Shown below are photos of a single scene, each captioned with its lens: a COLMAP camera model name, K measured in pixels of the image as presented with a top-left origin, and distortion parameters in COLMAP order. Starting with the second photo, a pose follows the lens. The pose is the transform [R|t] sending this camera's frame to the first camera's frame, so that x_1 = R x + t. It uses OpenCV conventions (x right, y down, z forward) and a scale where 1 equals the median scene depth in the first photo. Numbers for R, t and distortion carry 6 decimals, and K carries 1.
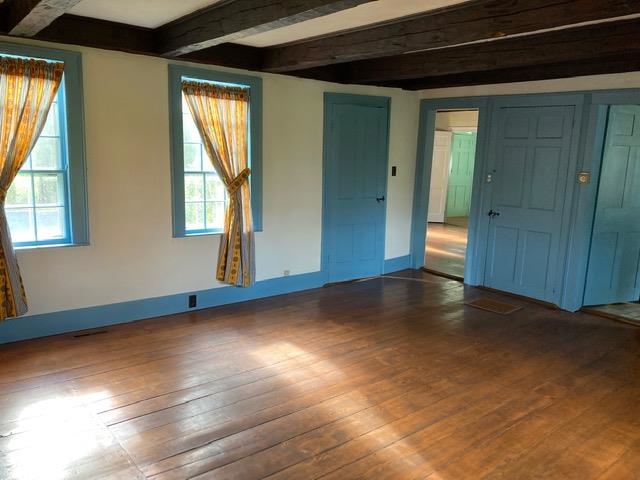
lens RADIAL K [[524.2, 0, 321.5], [0, 524.2, 234.9], [0, 0, 1]] dist [0.015073, -0.002053]
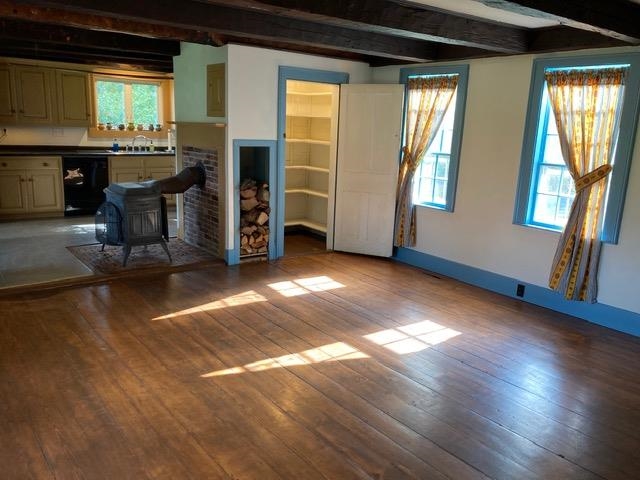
lens RADIAL K [[524.2, 0, 321.5], [0, 524.2, 234.9], [0, 0, 1]] dist [0.015073, -0.002053]
pose [[-0.030238, 0.167380, -0.985429, 0.766663], [-0.204161, 0.964061, 0.170015, -0.072816], [0.978470, 0.206327, 0.005021, 0.610281]]
